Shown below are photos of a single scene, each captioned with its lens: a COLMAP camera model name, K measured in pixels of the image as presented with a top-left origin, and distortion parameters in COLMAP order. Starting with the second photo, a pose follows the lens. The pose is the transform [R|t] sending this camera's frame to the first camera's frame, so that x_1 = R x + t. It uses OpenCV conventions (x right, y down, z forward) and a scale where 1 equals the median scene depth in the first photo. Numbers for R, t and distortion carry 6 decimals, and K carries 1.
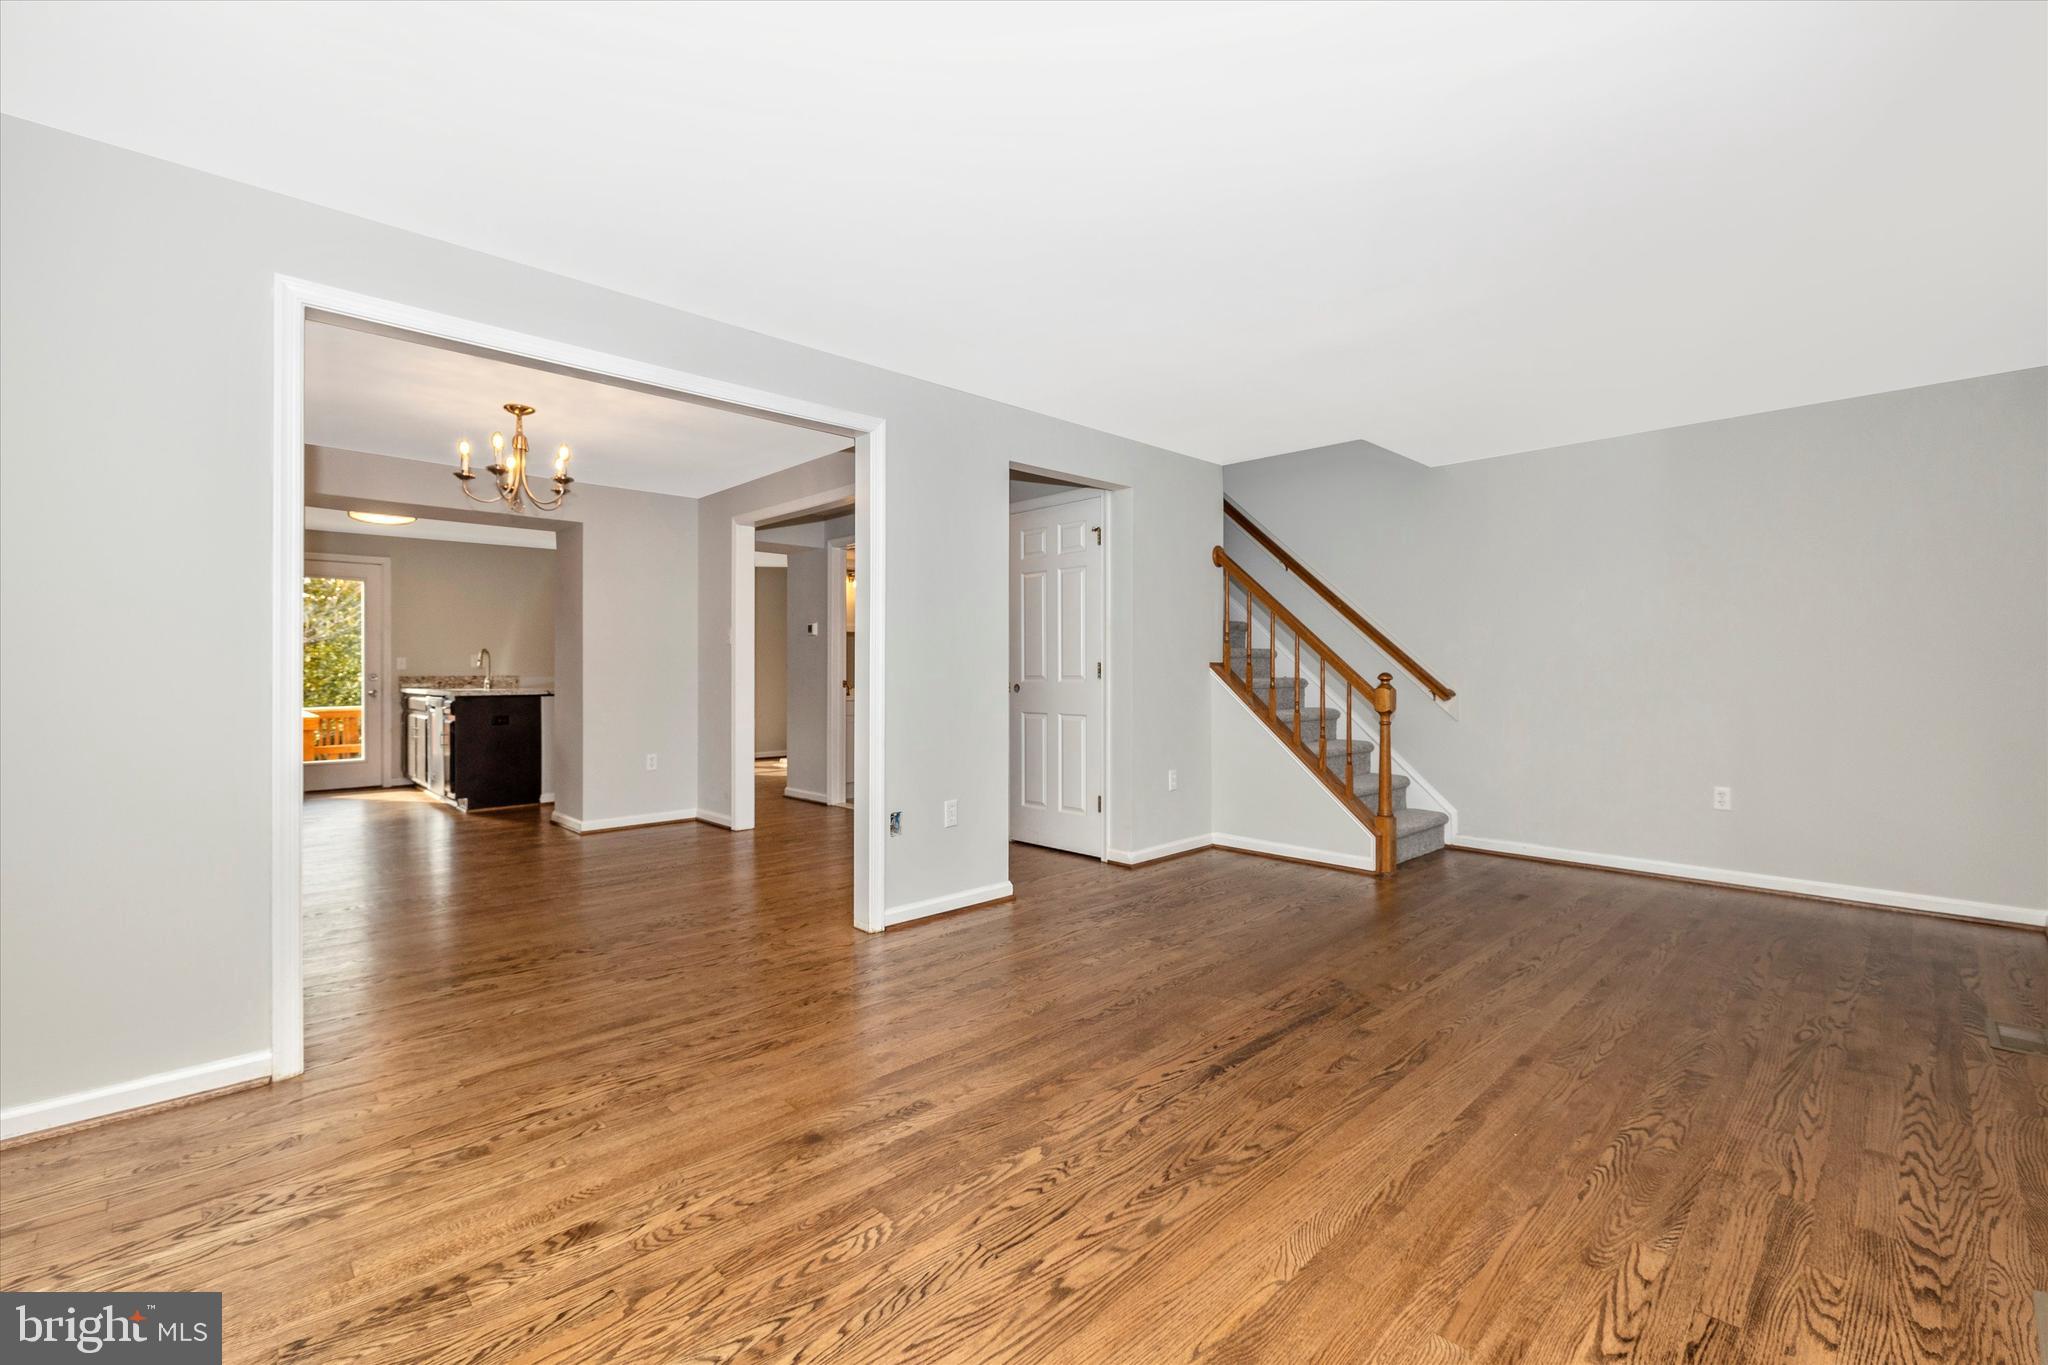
lens RADIAL K [[881.9, 0, 1024.5], [0, 881.9, 665.9], [0, 0, 1]] dist [-0.000646, -0.000706]
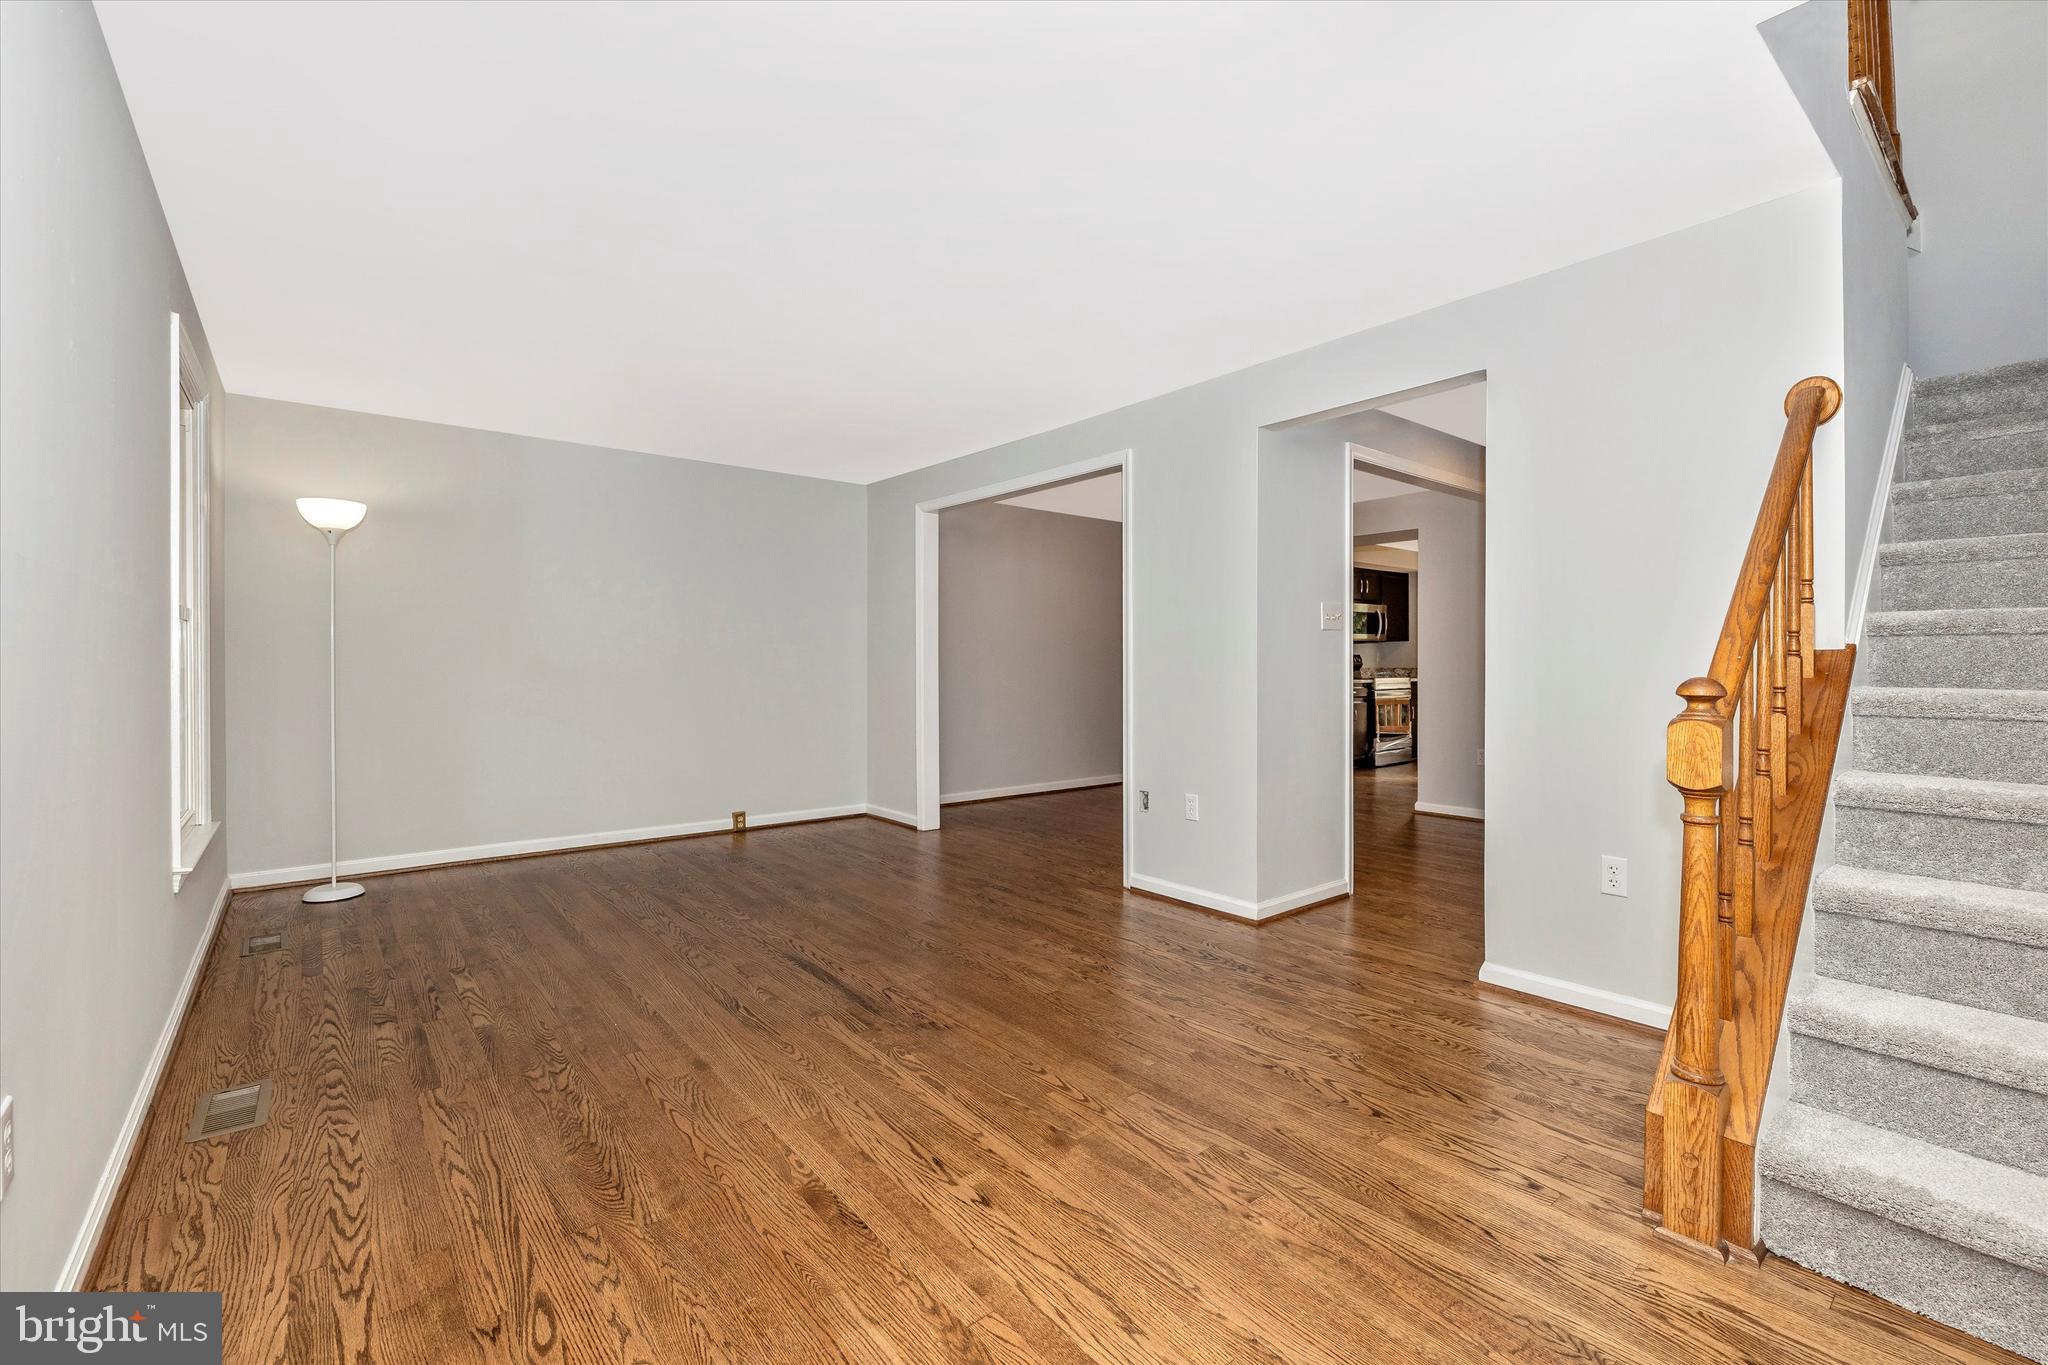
lens RADIAL K [[881.9, 0, 1024.5], [0, 881.9, 665.9], [0, 0, 1]] dist [-0.000646, -0.000706]
pose [[-0.095088, 0.005652, -0.995453, 1.520471], [0.003469, 0.999980, 0.005346, -0.002225], [0.995463, -0.002945, -0.095106, 1.463696]]
